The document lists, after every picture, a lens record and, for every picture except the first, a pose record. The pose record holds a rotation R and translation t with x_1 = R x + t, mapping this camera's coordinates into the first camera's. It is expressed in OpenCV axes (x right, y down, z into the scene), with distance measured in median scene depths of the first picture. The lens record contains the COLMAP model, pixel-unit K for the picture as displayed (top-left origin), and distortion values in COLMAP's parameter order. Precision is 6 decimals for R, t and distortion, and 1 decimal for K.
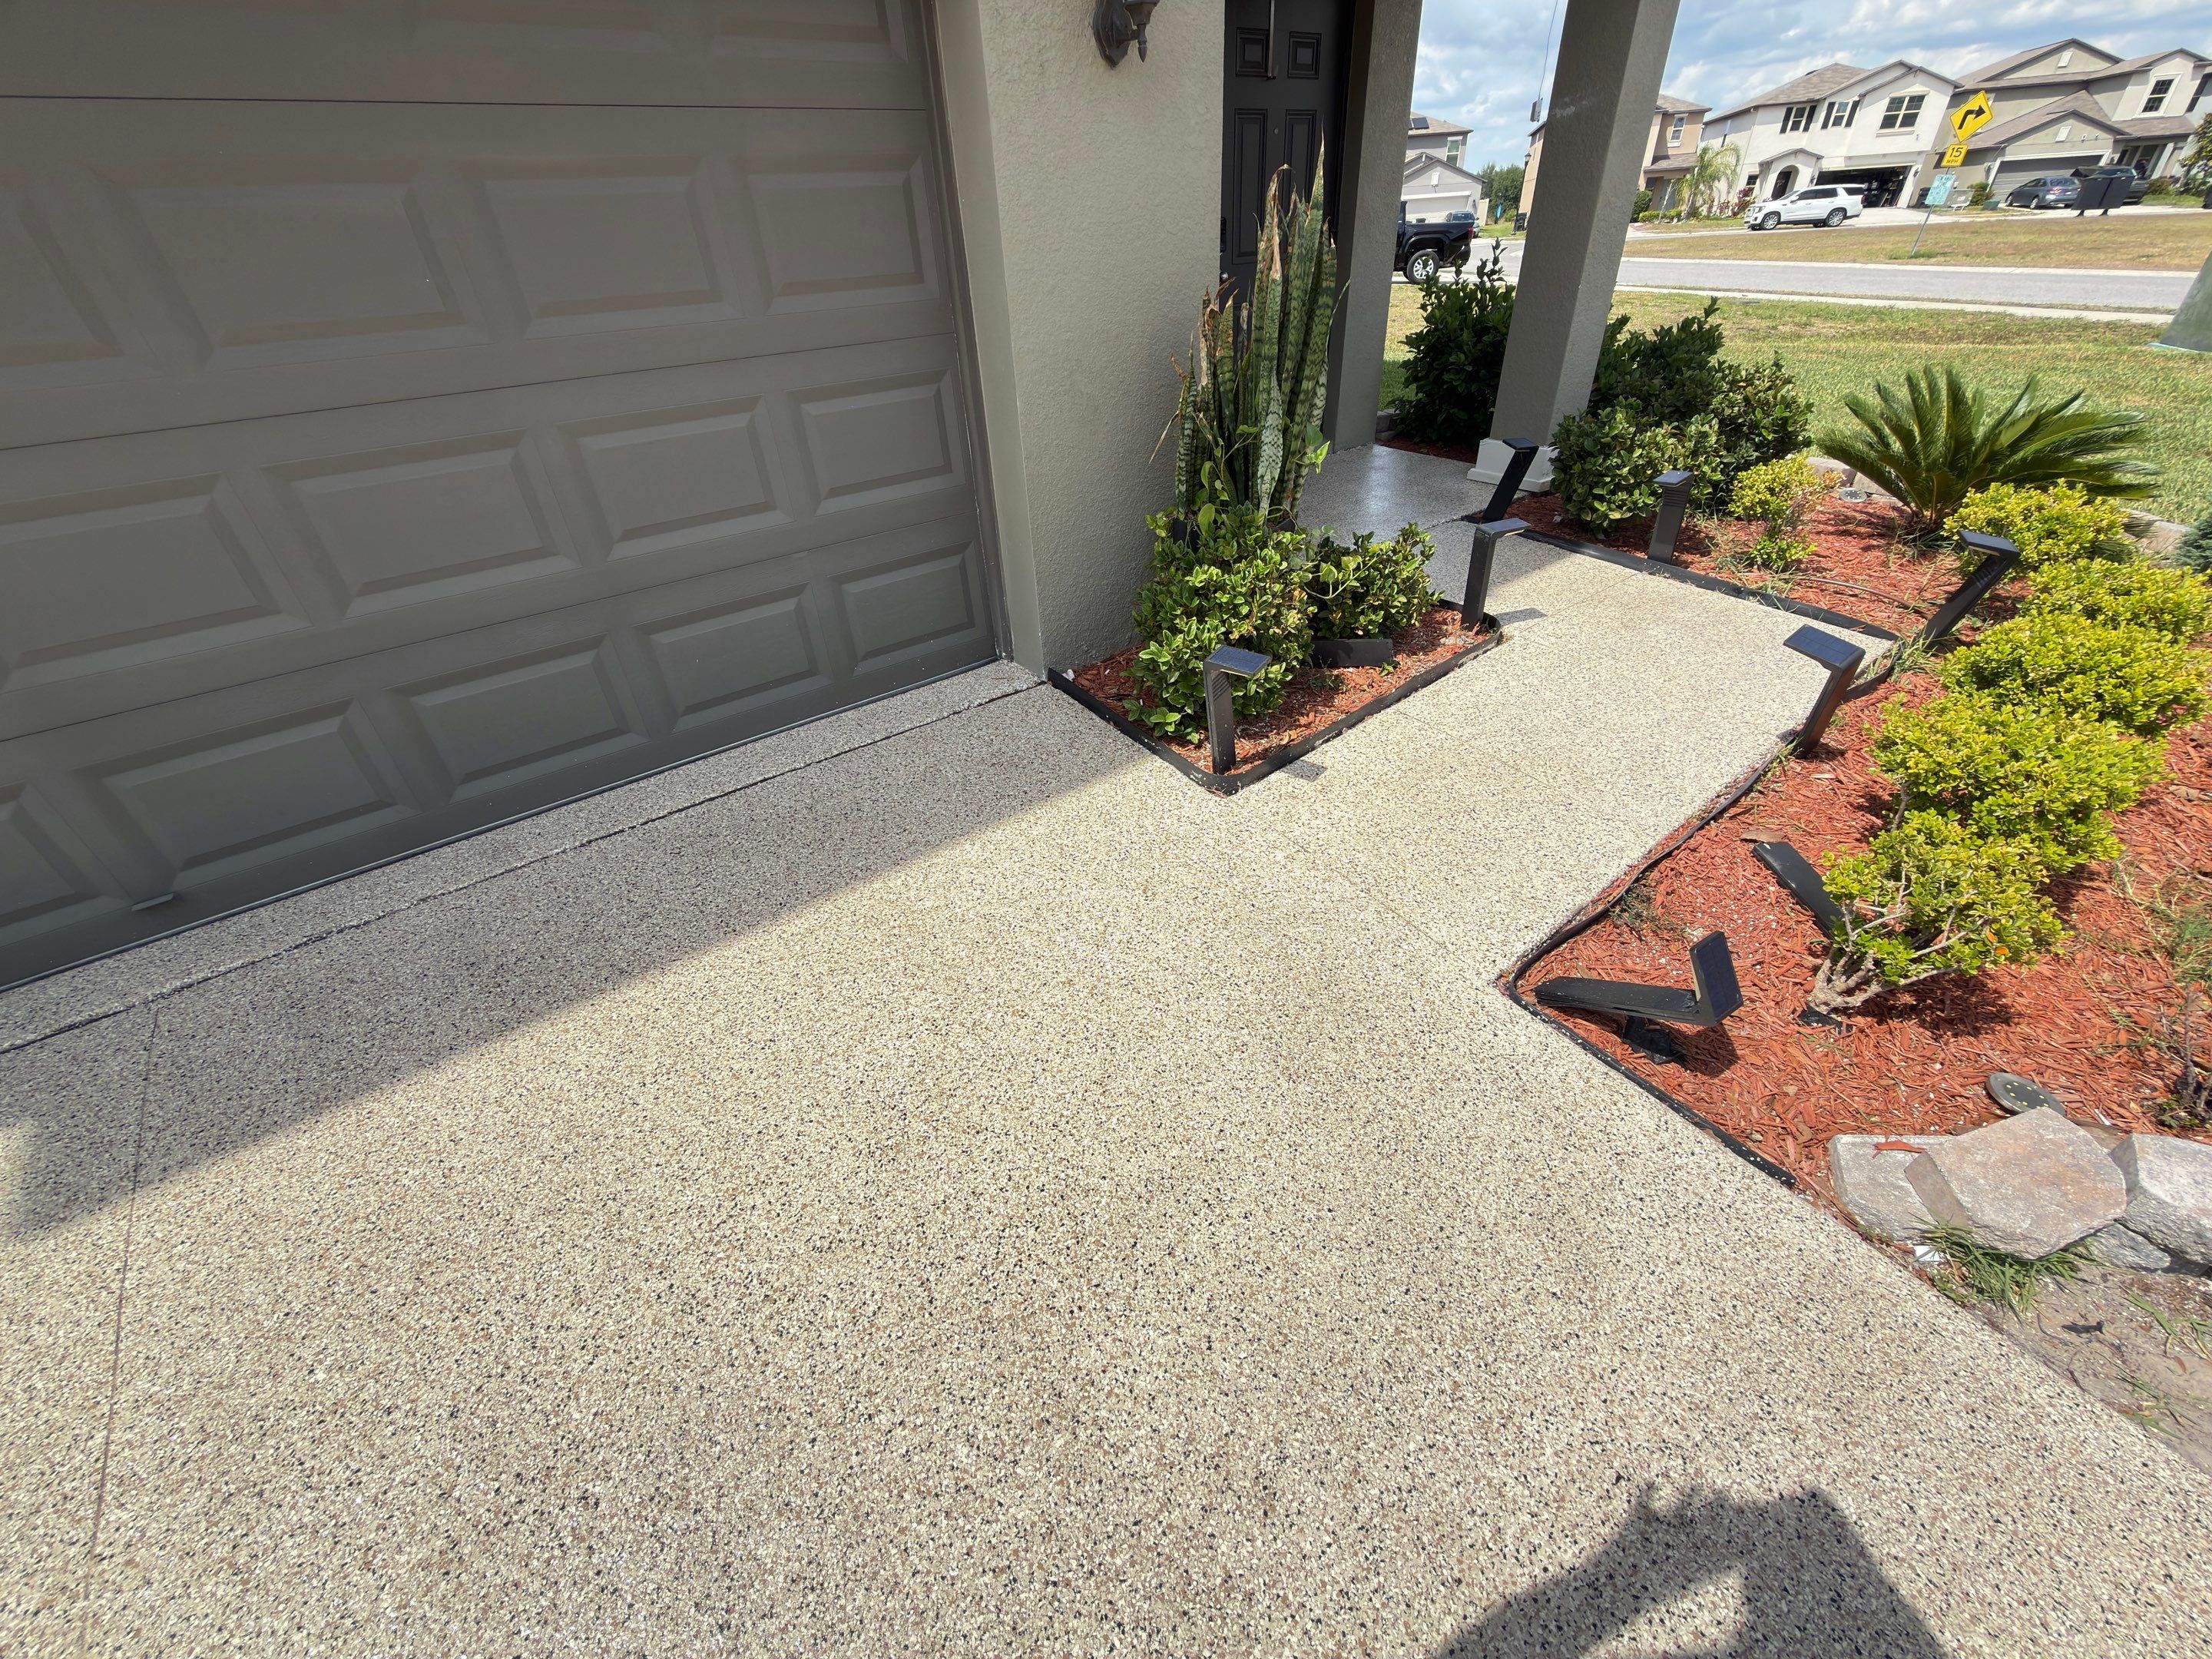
lens RADIAL K [[872.6, 0, 1106.0], [0, 872.6, 829.5], [0, 0, 1]] dist [0.000437, 0.000125]
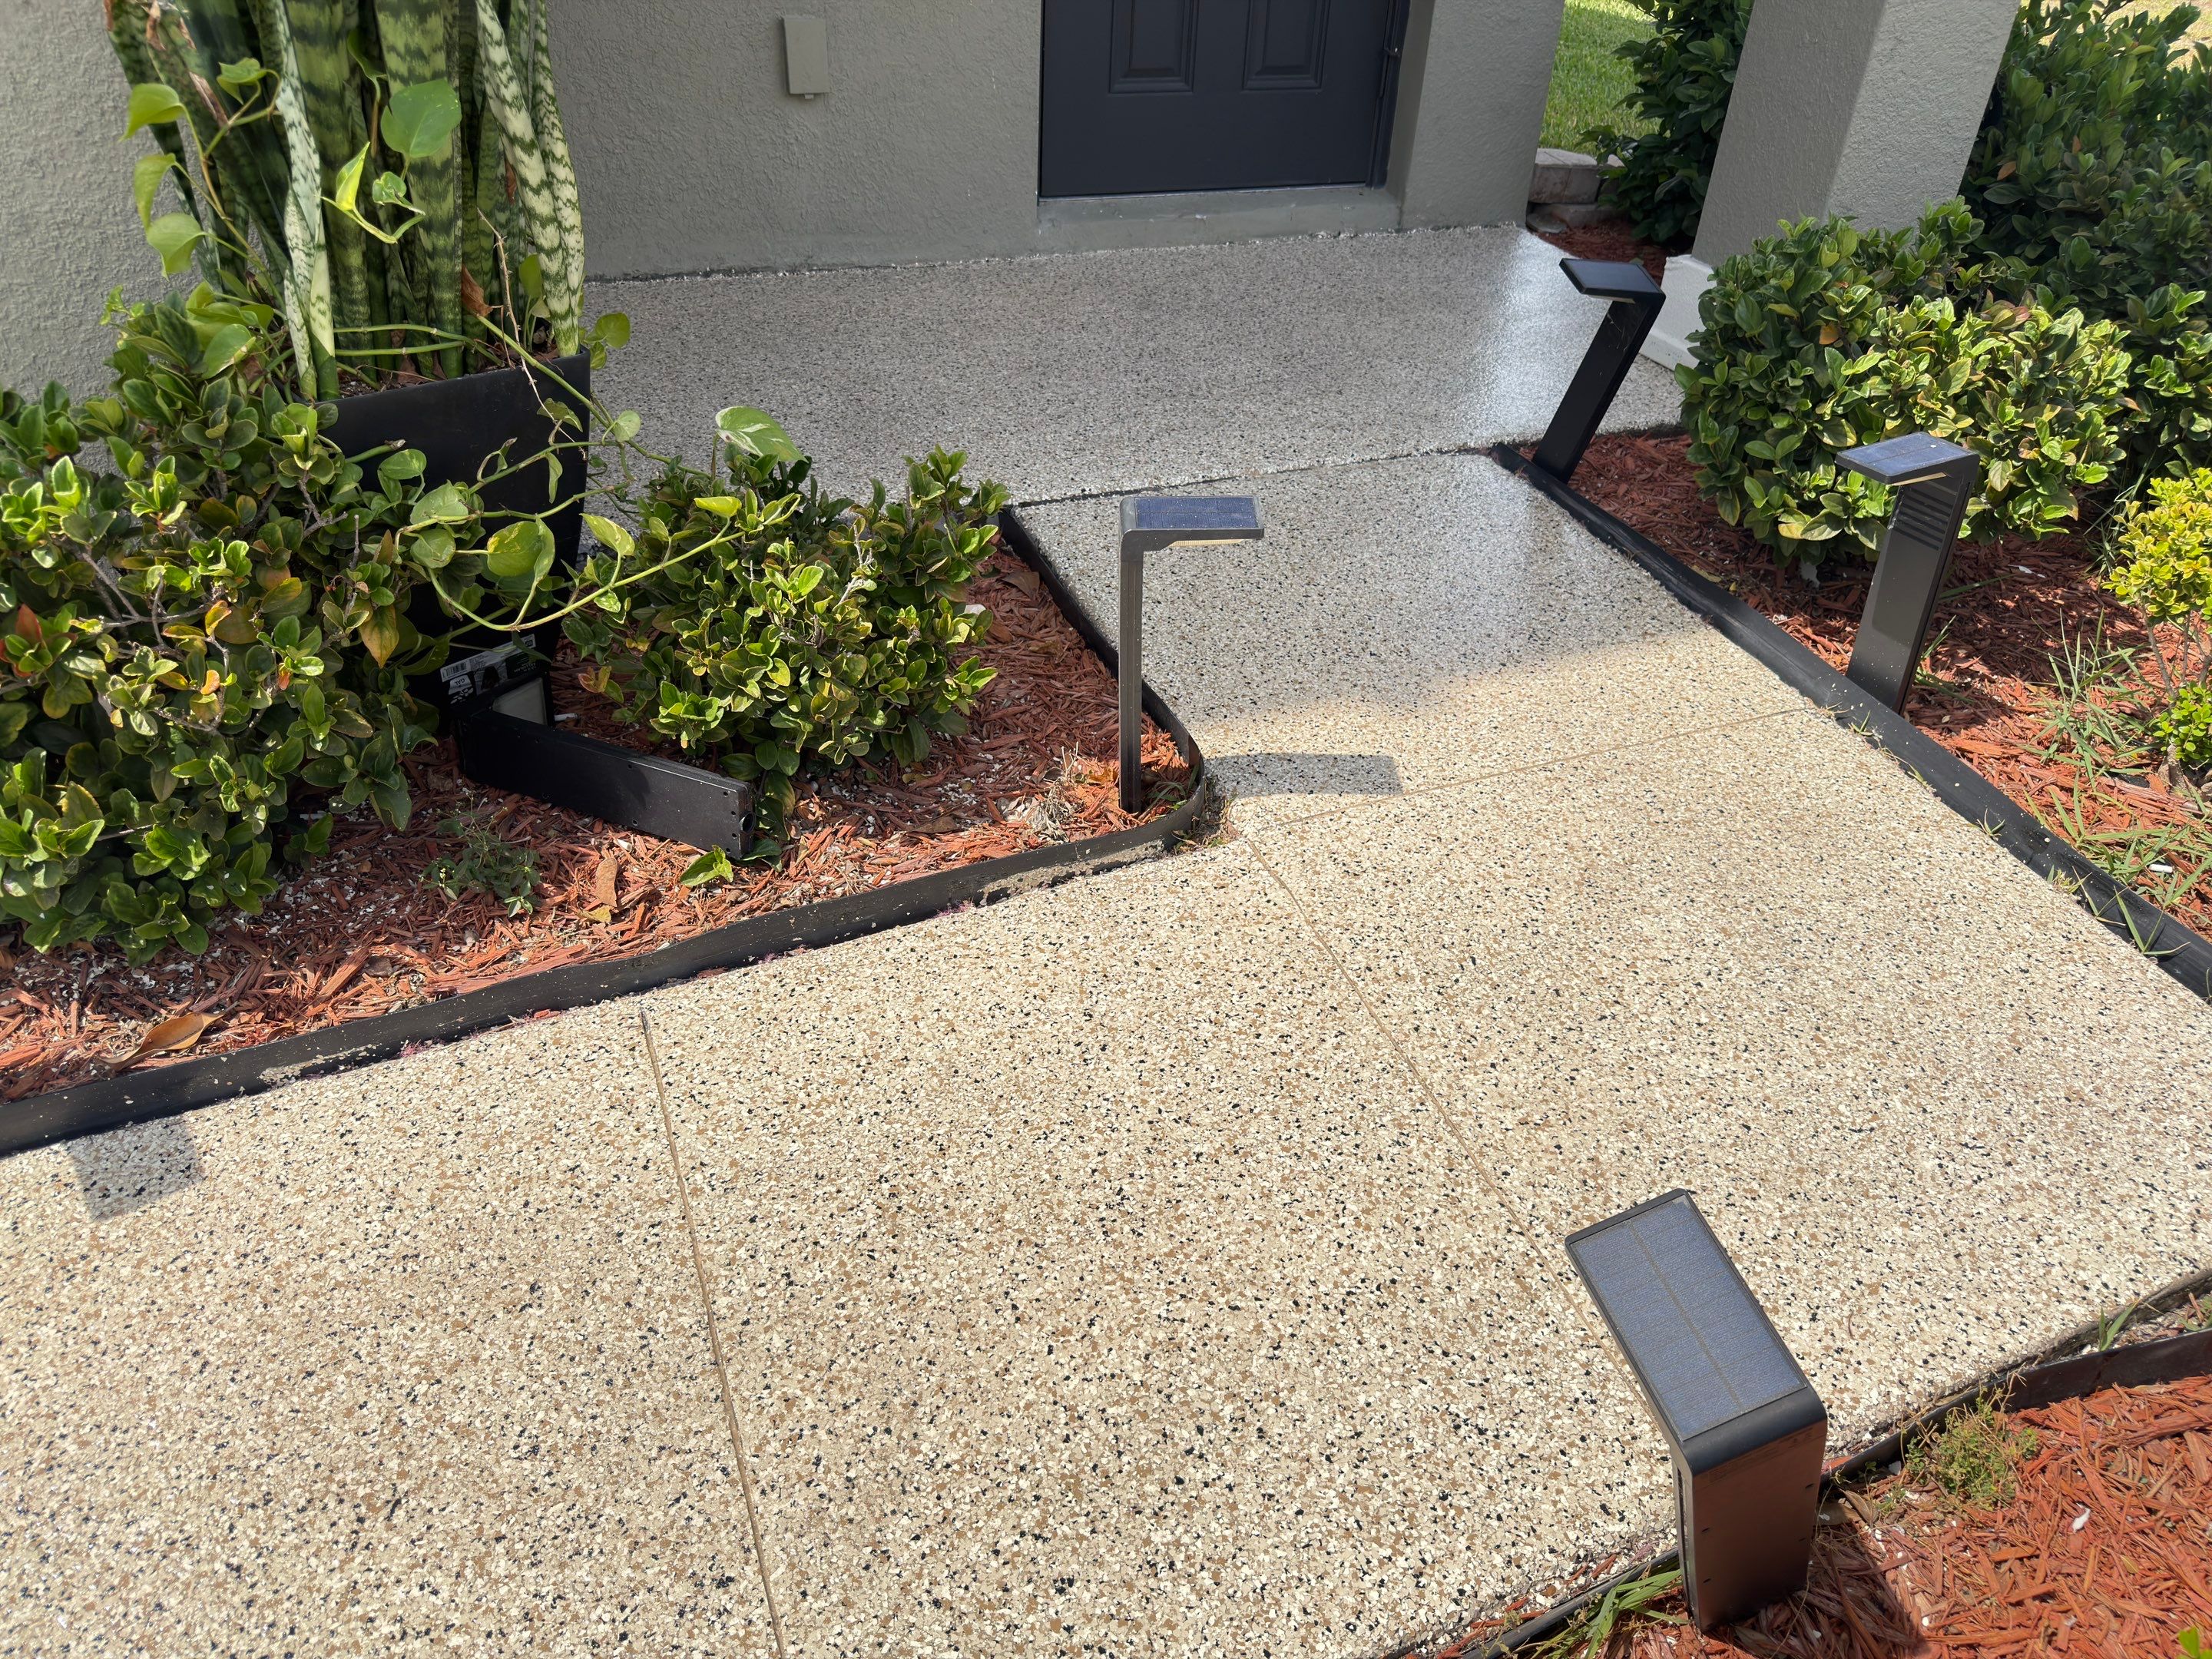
lens RADIAL K [[1536.4, 0, 1109.2], [0, 1536.4, 841.4], [0, 0, 1]] dist [0.022232, -0.029648]
pose [[0.964303, 0.227125, -0.136142, 0.536628], [-0.225880, 0.973841, 0.024735, -0.239096], [0.138199, 0.006899, 0.990380, 0.446217]]
